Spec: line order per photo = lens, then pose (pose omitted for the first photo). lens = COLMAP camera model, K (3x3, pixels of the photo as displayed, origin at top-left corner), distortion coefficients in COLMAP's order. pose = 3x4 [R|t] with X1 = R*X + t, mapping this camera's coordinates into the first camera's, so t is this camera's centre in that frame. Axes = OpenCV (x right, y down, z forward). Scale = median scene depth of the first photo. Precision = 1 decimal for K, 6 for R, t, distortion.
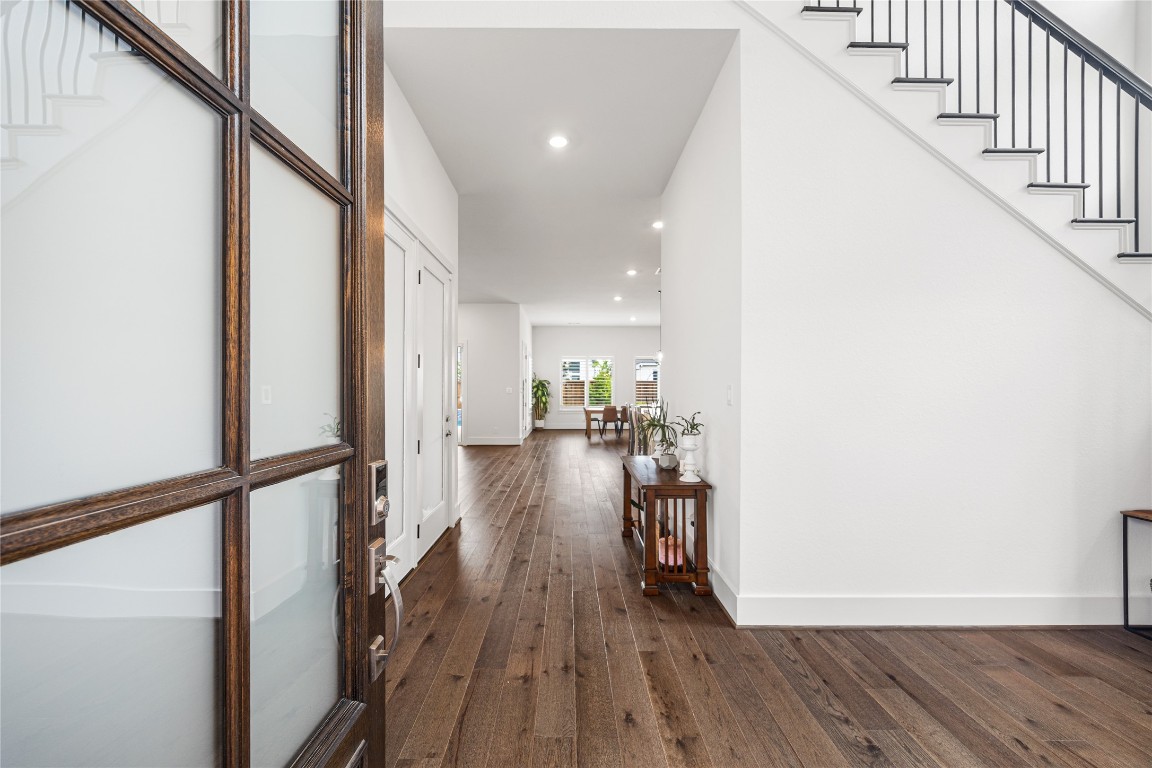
lens RADIAL K [[448.7, 0, 568.2], [0, 448.7, 390.4], [0, 0, 1]] dist [0.003790, -0.000404]
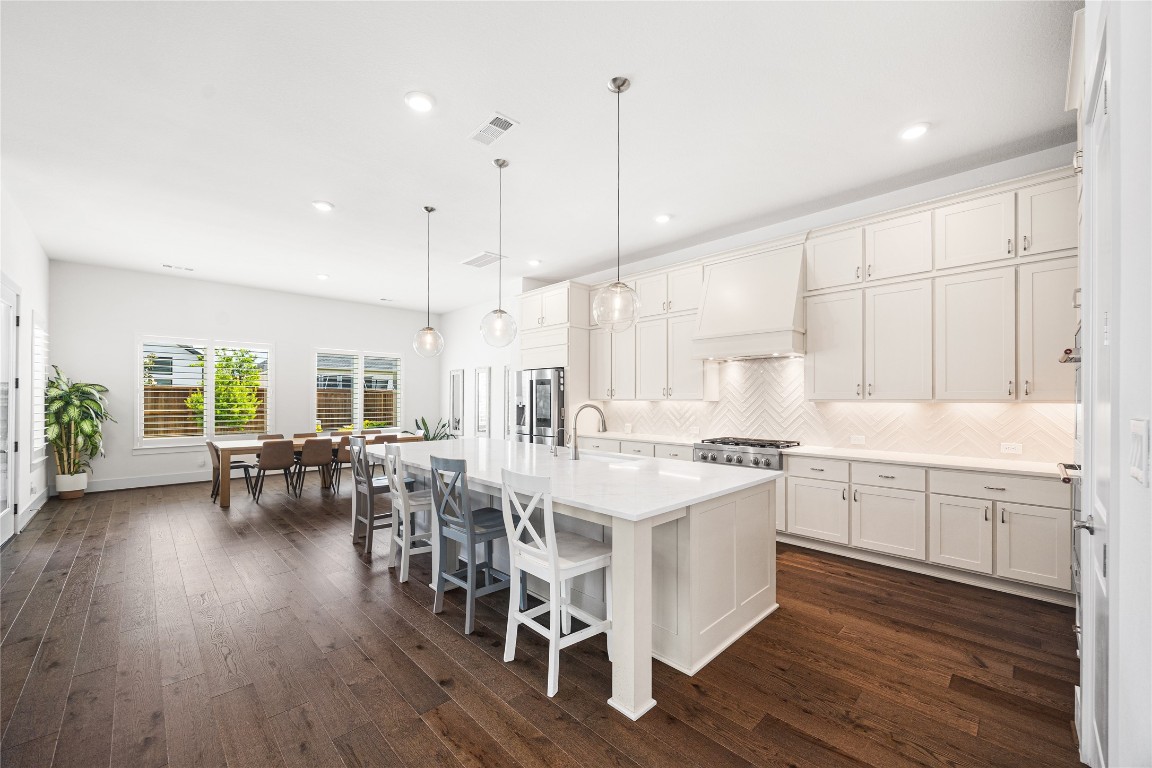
lens RADIAL K [[448.7, 0, 570.6], [0, 448.7, 399.6], [0, 0, 1]] dist [0.003790, -0.000404]
pose [[0.723633, 0.001467, 0.690183, -0.073127], [0.000037, 0.999998, -0.002165, -0.028682], [-0.690185, 0.001593, 0.723632, 1.613755]]
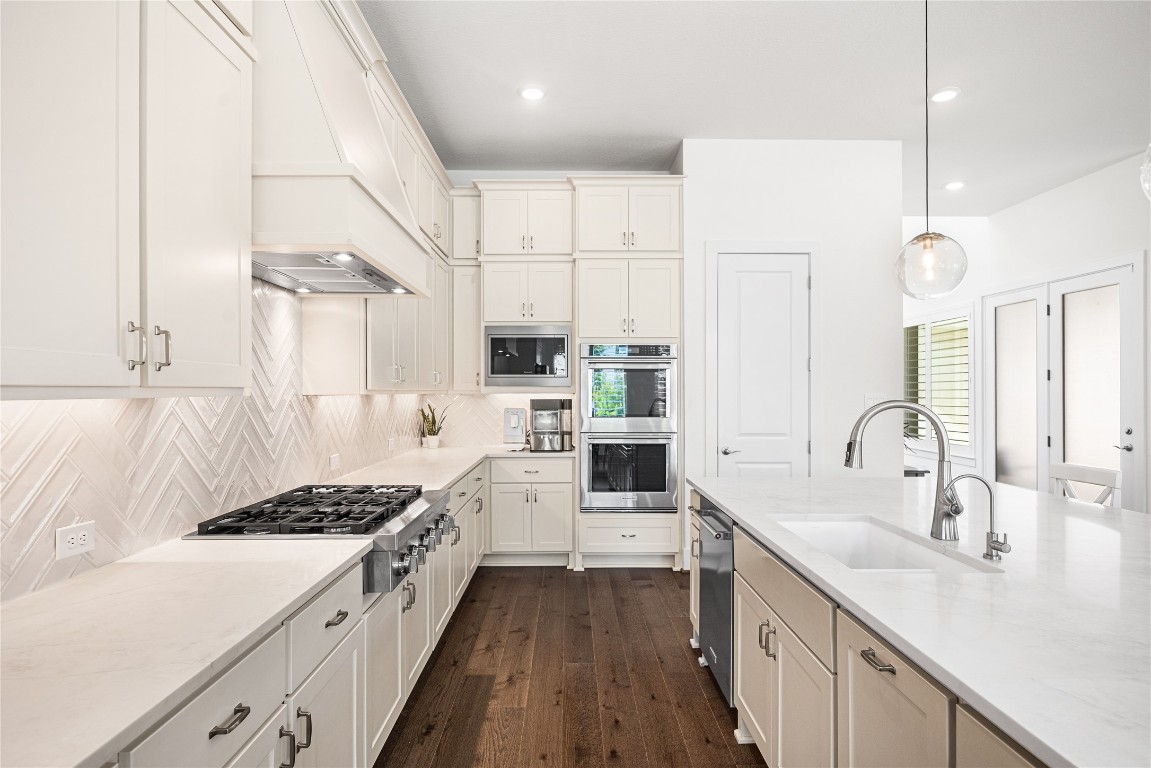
lens RADIAL K [[624.4, 0, 571.5], [0, 624.4, 389.5], [0, 0, 1]] dist [0.002089, -0.000182]
pose [[-0.999993, 0.003650, -0.000905, 1.120839], [0.003647, 0.999988, 0.003150, -0.035675], [0.000916, 0.003147, -0.999995, 3.093950]]
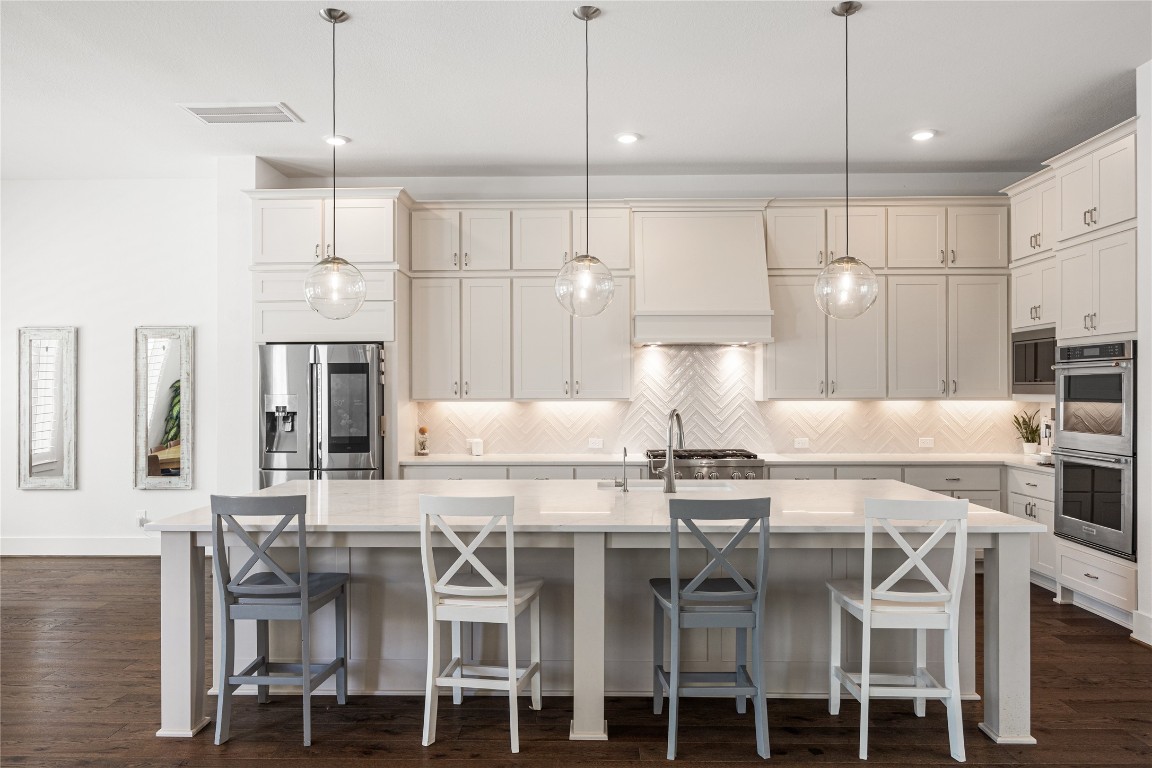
lens RADIAL K [[775.2, 0, 579.1], [0, 775.2, 382.1], [0, 0, 1]] dist [-0.007740, -0.000193]
pose [[0.026969, 0.010968, 0.999576, -0.610121], [0.006805, 0.999915, -0.011155, -0.054499], [-0.999613, 0.007103, 0.026892, 2.563408]]
